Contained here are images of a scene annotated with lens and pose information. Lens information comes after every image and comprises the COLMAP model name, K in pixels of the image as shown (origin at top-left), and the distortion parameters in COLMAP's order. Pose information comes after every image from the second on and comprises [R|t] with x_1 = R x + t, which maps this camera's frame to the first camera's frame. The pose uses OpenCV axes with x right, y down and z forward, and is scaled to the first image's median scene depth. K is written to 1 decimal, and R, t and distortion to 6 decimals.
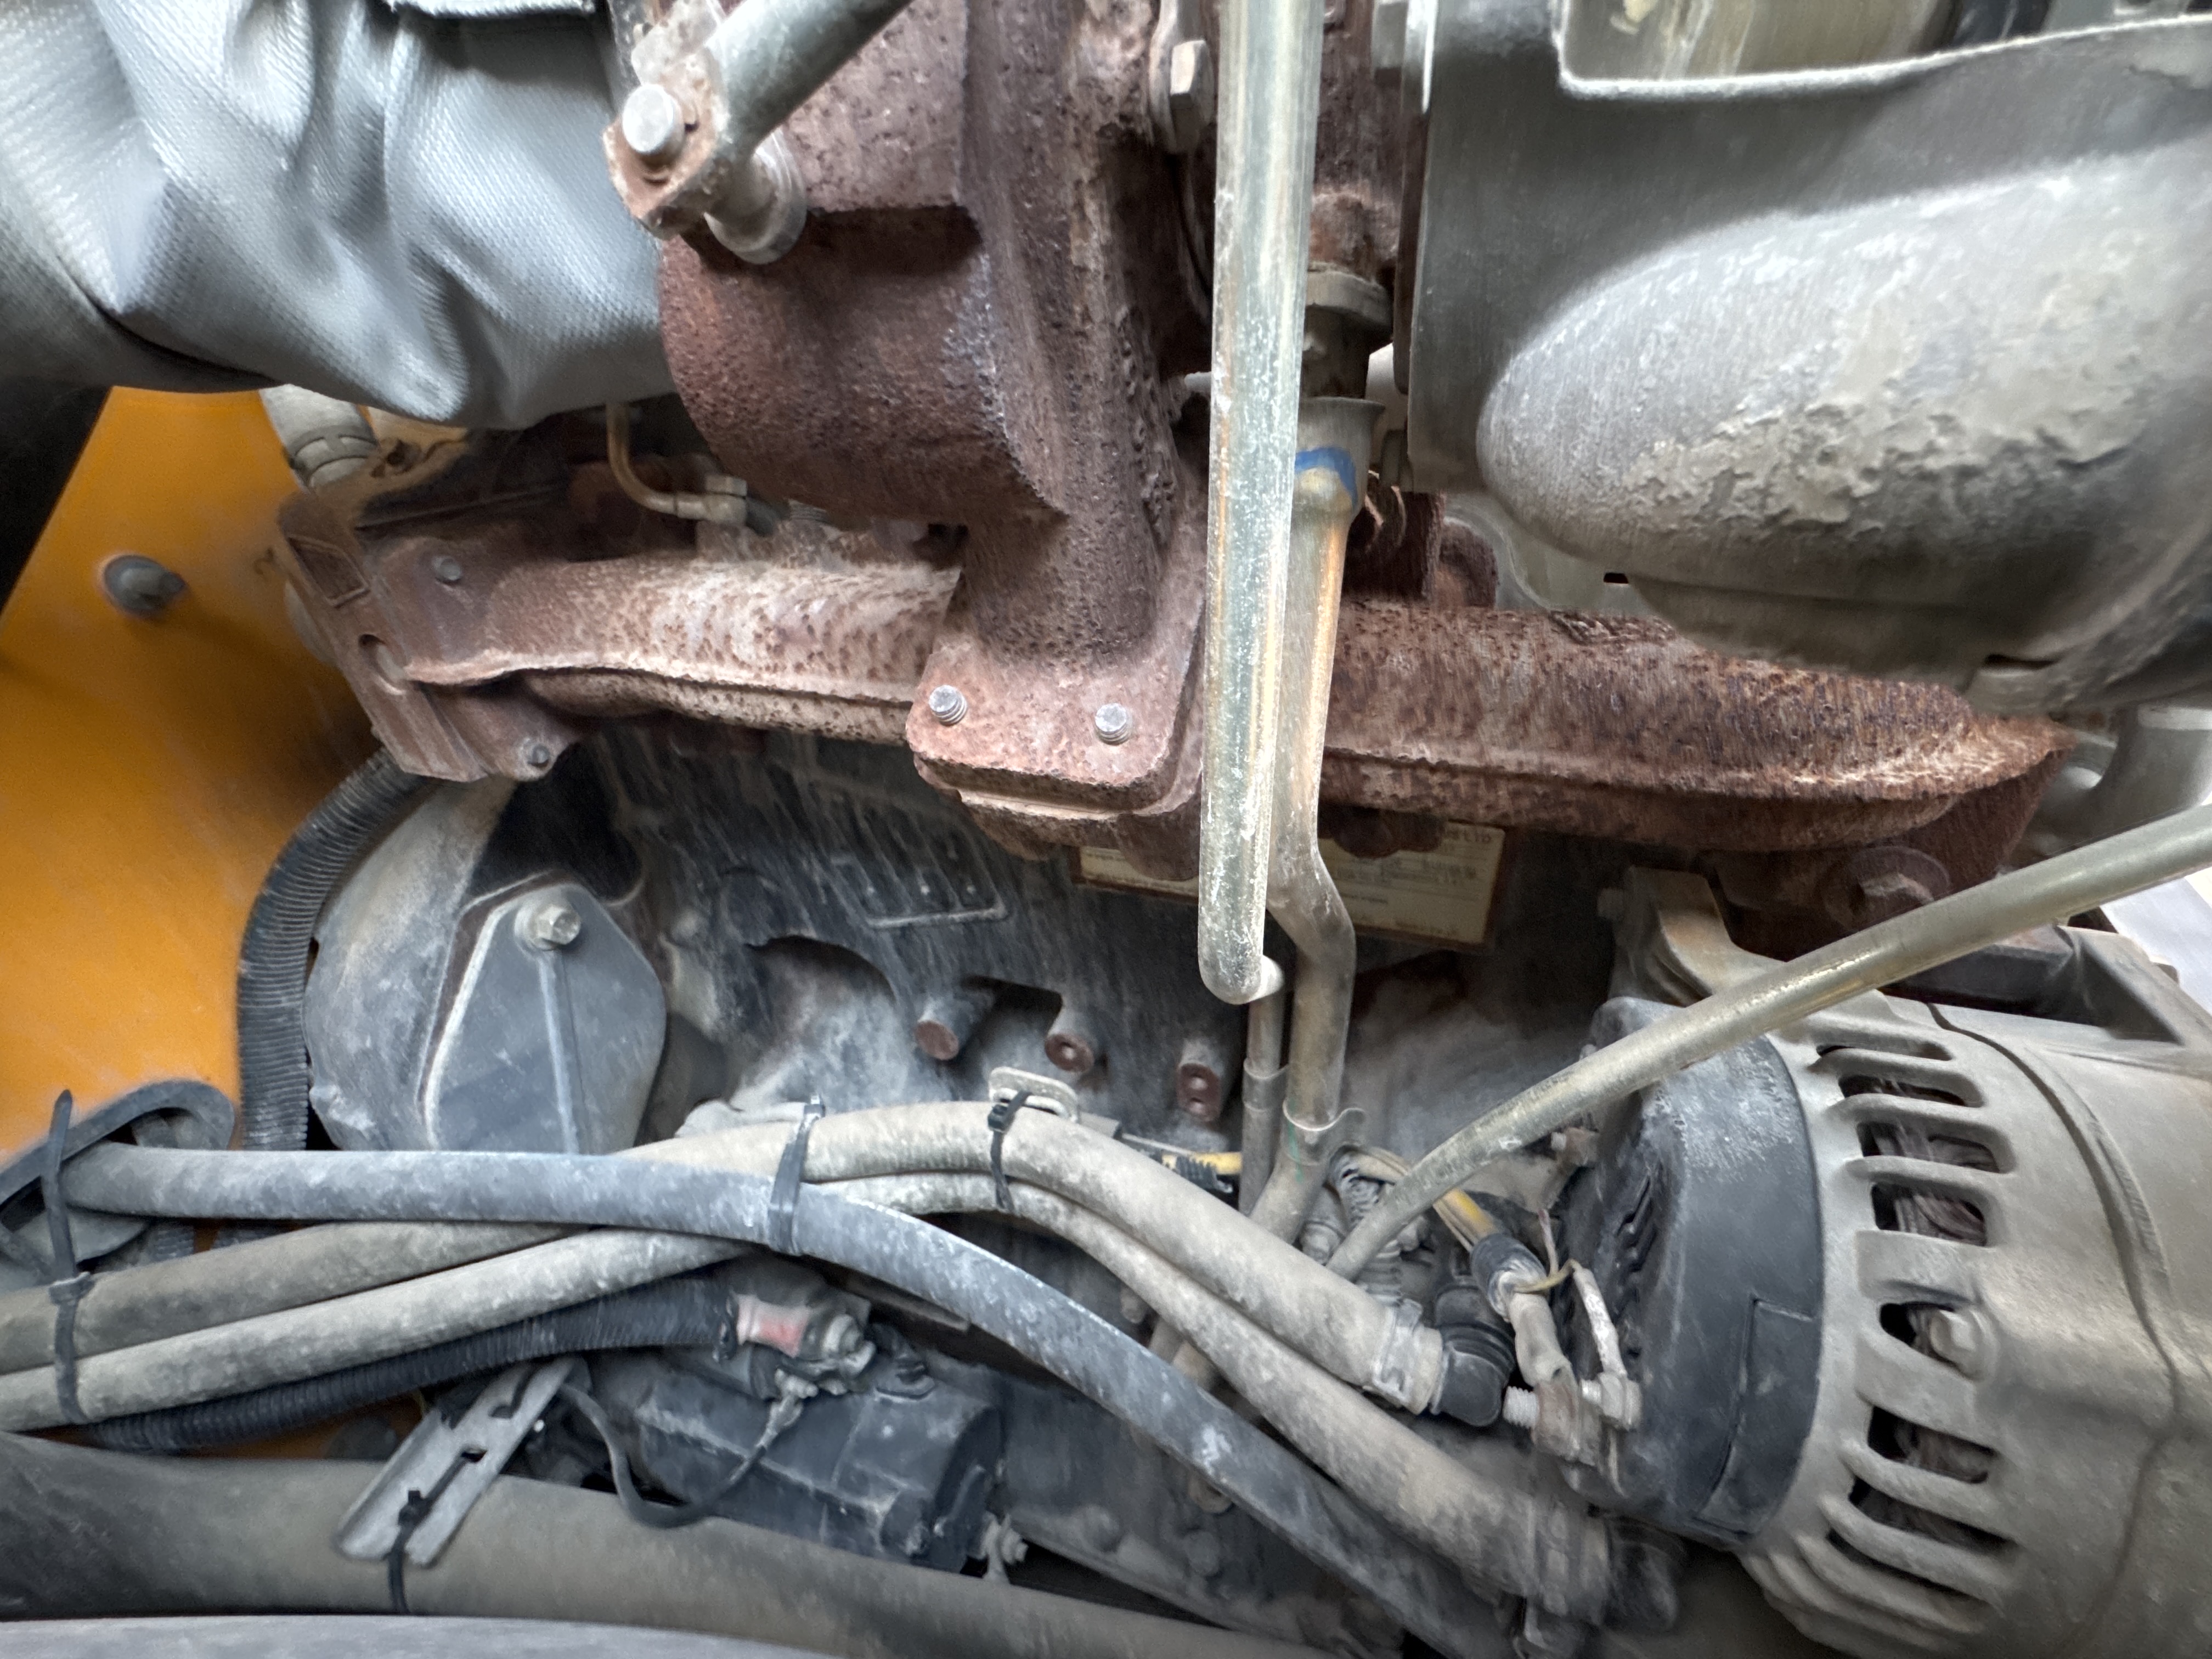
lens RADIAL K [[889.1, 0, 1103.7], [0, 889.1, 826.9], [0, 0, 1]] dist [-0.001146, 0.000378]
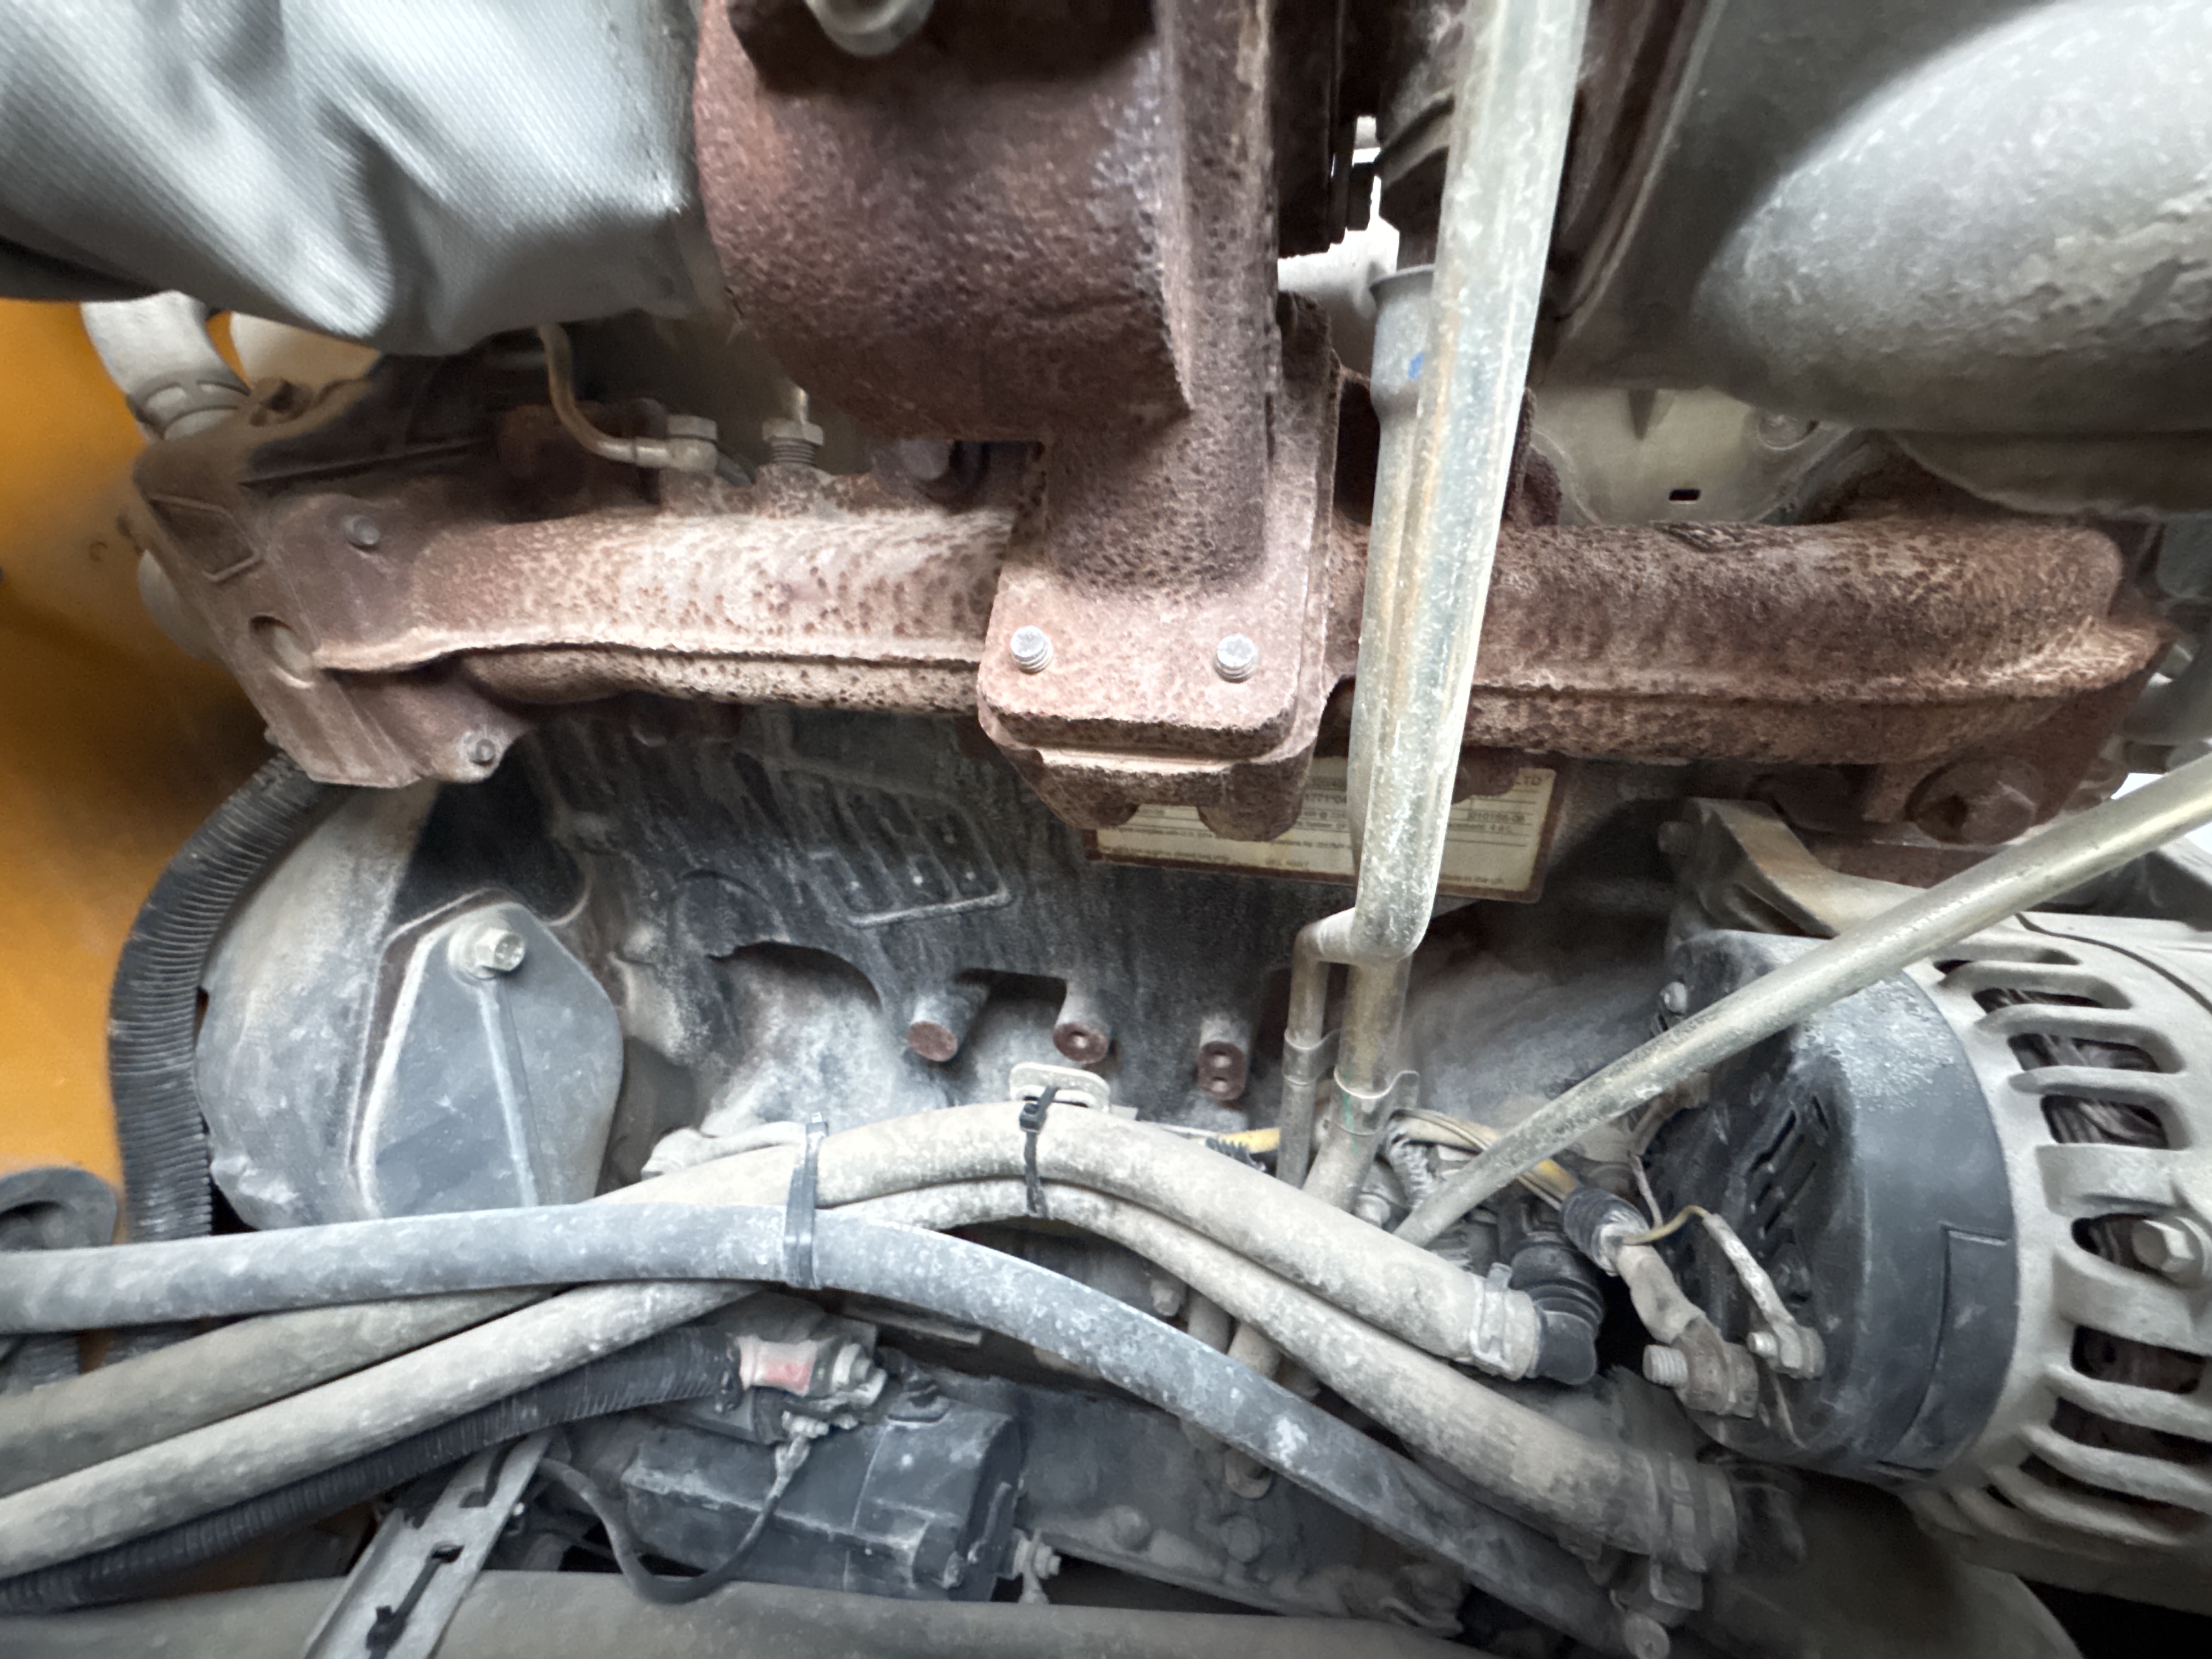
lens RADIAL K [[889.1, 0, 1103.7], [0, 889.1, 826.9], [0, 0, 1]] dist [-0.001146, 0.000378]
pose [[0.992997, -0.066150, 0.097883, -0.138926], [0.064665, 0.997740, 0.018275, 0.016355], [-0.098871, -0.011817, 0.995030, 0.091246]]
